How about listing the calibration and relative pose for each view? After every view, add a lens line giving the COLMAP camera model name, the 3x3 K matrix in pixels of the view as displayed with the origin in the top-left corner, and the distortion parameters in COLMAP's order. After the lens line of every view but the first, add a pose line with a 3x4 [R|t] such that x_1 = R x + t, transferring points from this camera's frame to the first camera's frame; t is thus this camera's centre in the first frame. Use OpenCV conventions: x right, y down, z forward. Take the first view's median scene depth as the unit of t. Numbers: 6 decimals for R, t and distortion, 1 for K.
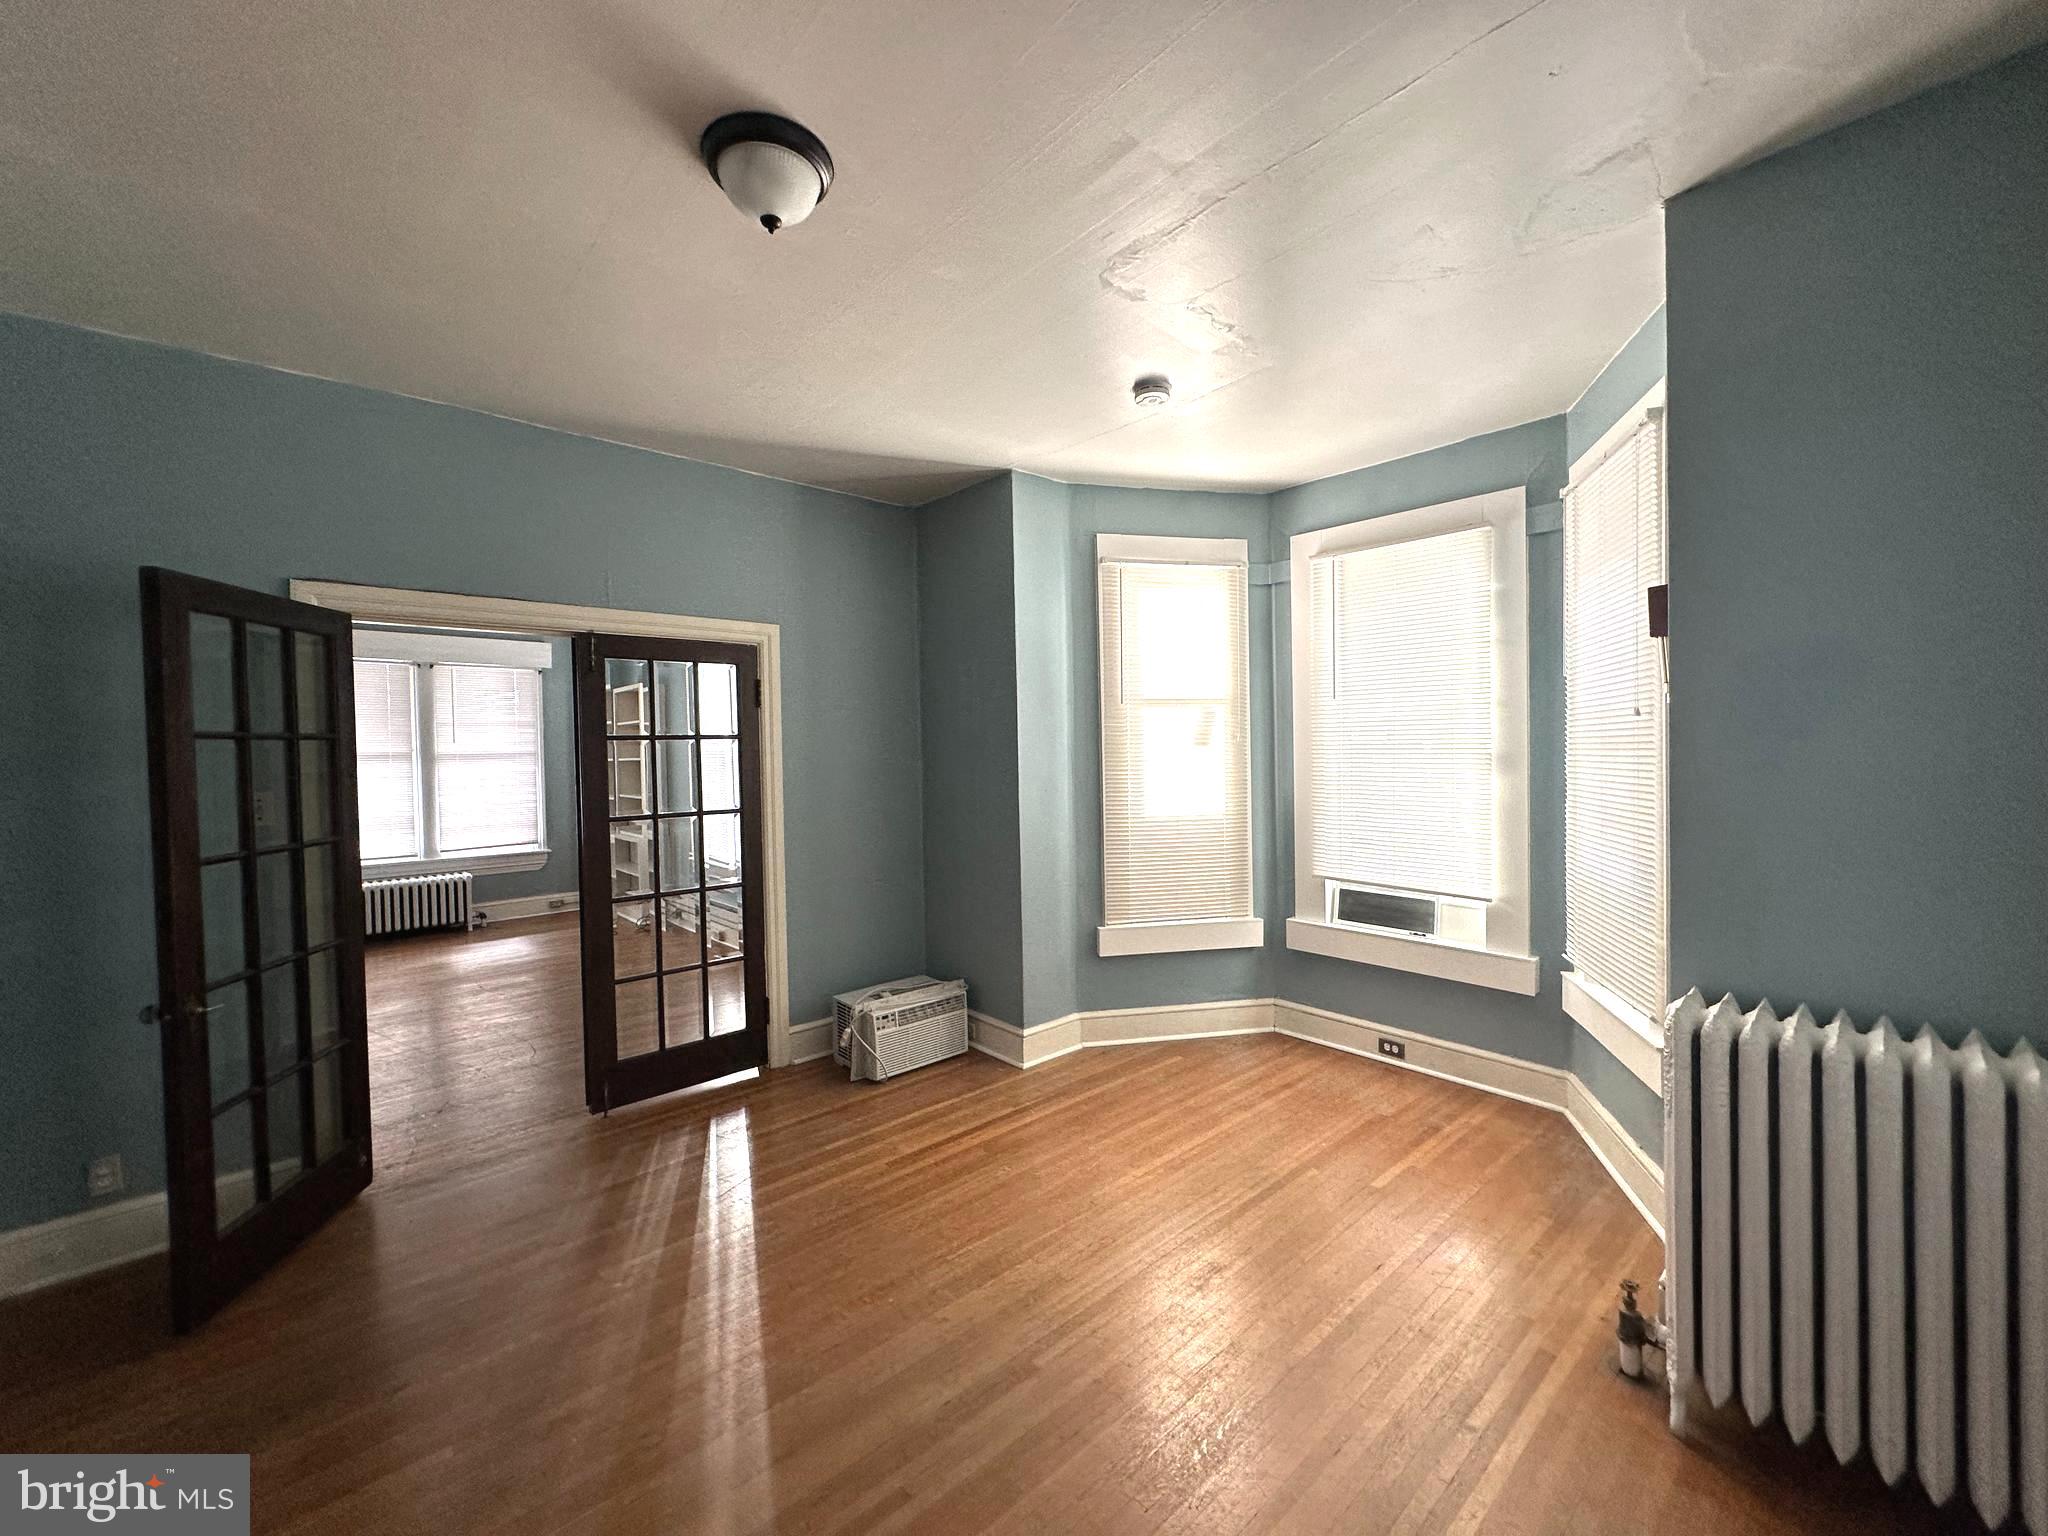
lens RADIAL K [[811.6, 0, 1025.5], [0, 811.6, 761.4], [0, 0, 1]] dist [-0.005669, 0.001768]
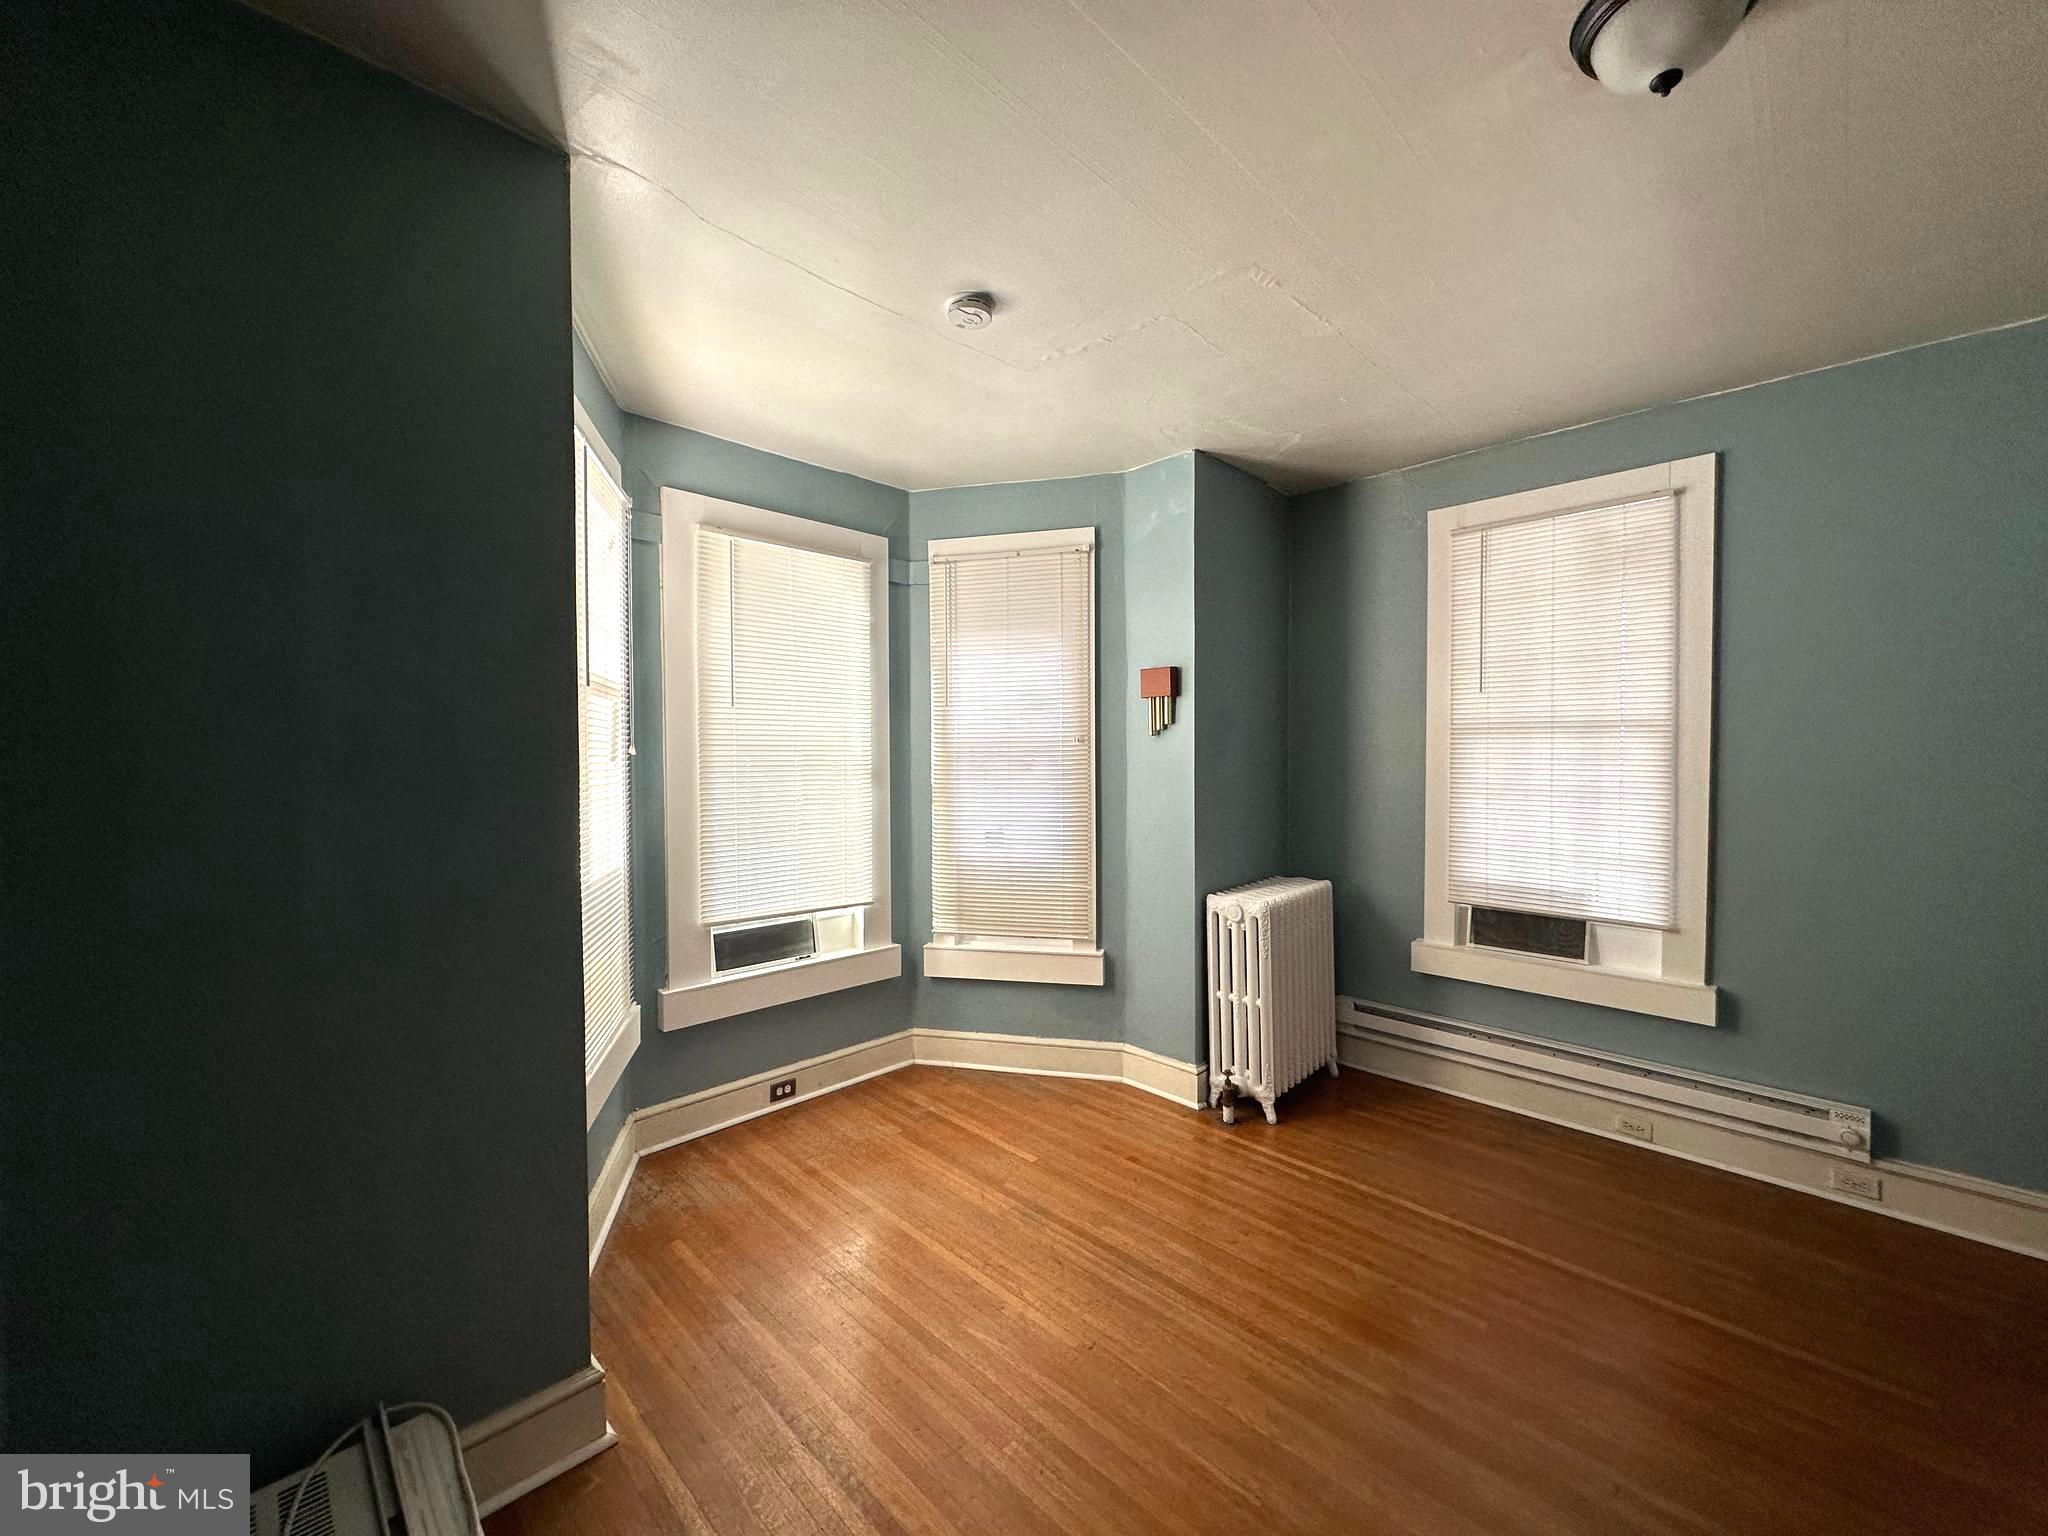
lens RADIAL K [[811.6, 0, 1009.8], [0, 811.6, 764.3], [0, 0, 1]] dist [-0.005669, 0.001768]
pose [[-0.052192, 0.001397, 0.998636, -0.476412], [0.022382, 0.999749, -0.000229, -0.010468], [-0.998386, 0.022340, -0.052211, 0.771717]]
